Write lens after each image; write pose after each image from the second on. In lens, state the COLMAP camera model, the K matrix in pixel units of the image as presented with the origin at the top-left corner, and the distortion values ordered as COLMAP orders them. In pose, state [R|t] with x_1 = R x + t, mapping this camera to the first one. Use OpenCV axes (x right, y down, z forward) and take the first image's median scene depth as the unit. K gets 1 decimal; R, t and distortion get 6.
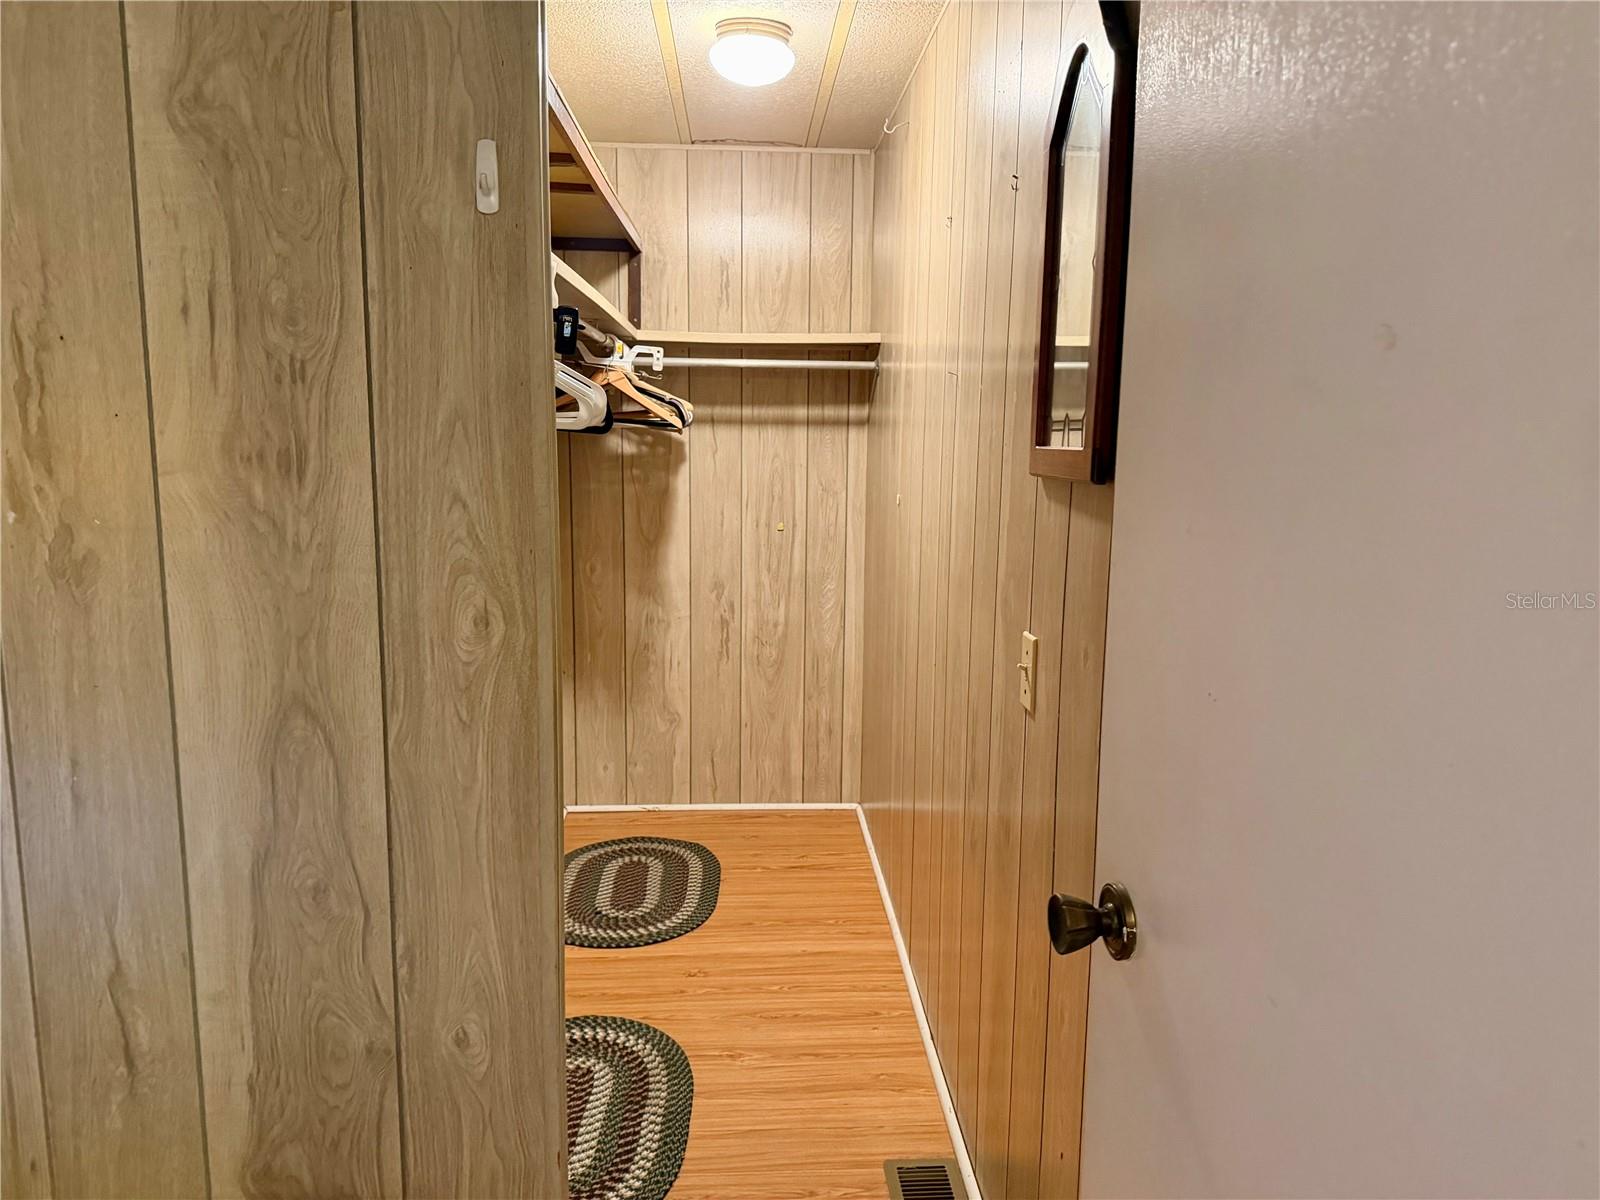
lens RADIAL K [[1123.4, 0, 801.4], [0, 1123.4, 605.3], [0, 0, 1]] dist [0.103631, -0.150473]
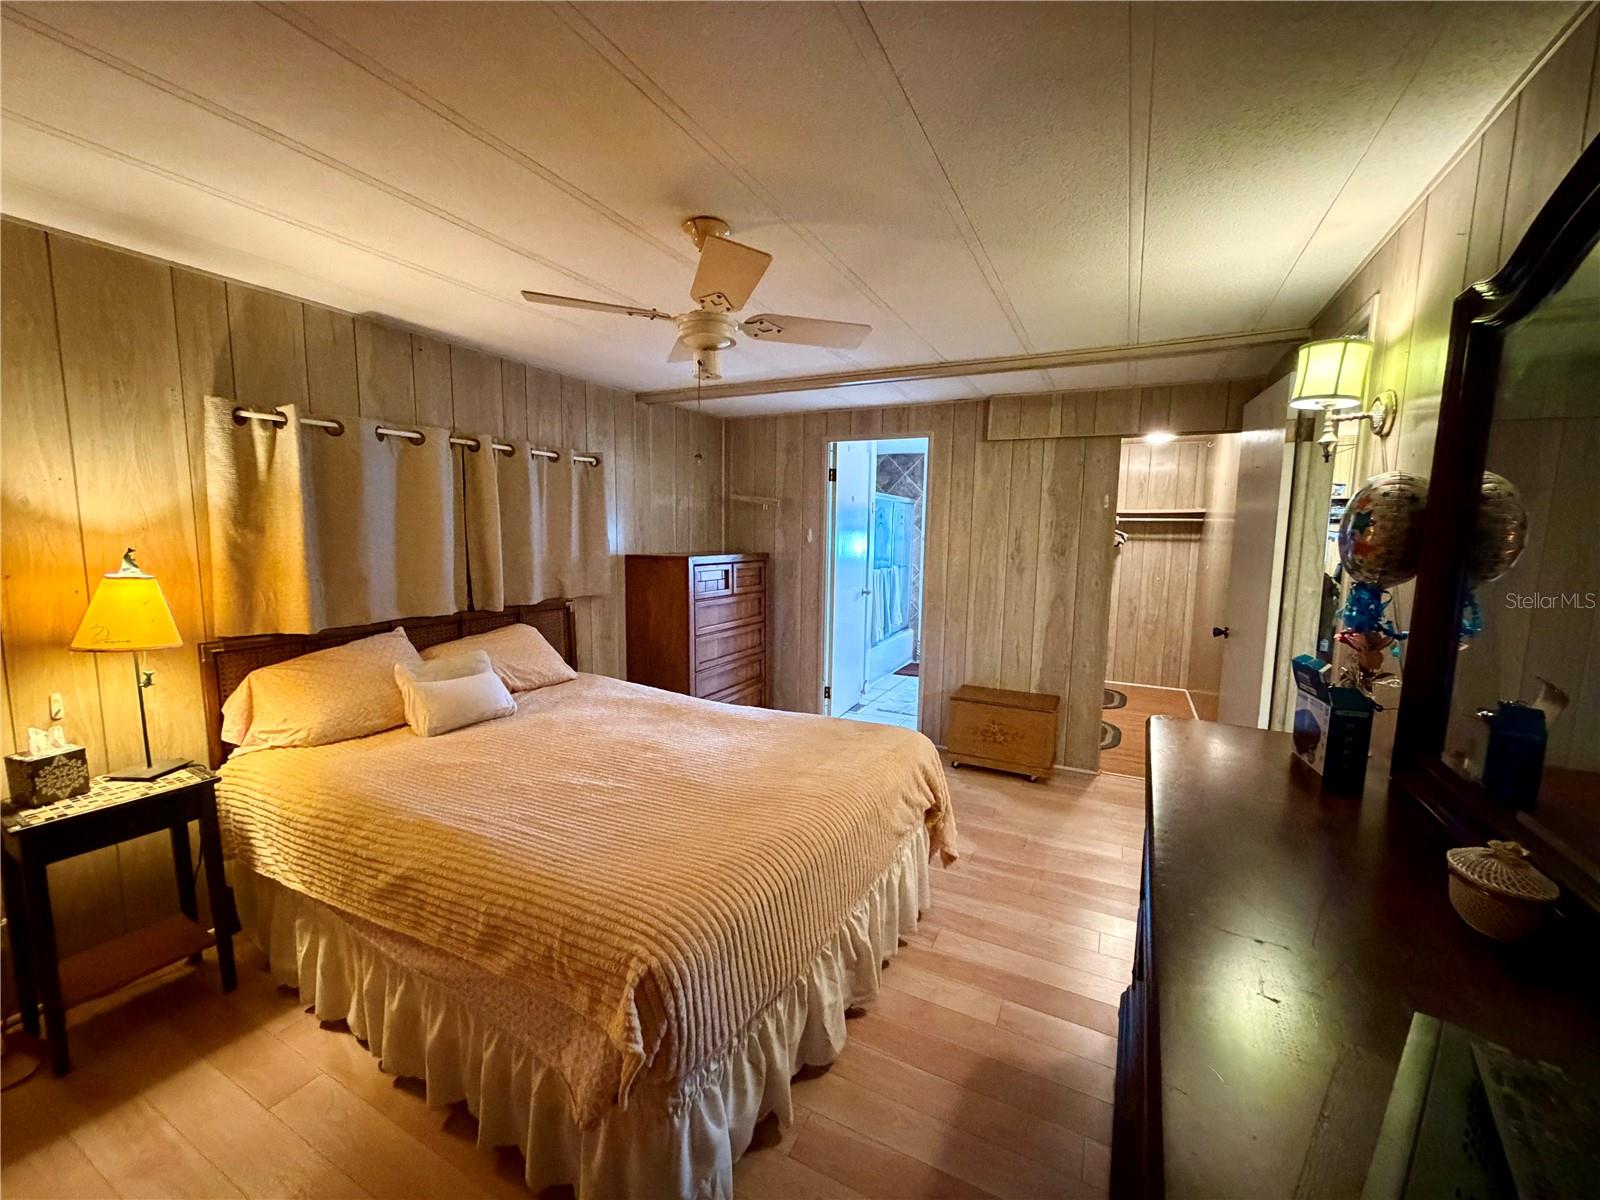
lens RADIAL K [[635.5, 0, 796.2], [0, 635.5, 597.9], [0, 0, 1]] dist [0.002058, -0.000637]
pose [[0.863234, 0.055895, -0.501700, -0.000953], [-0.084167, 0.995876, -0.033868, 0.100461], [0.497738, 0.071462, 0.864378, -0.742489]]
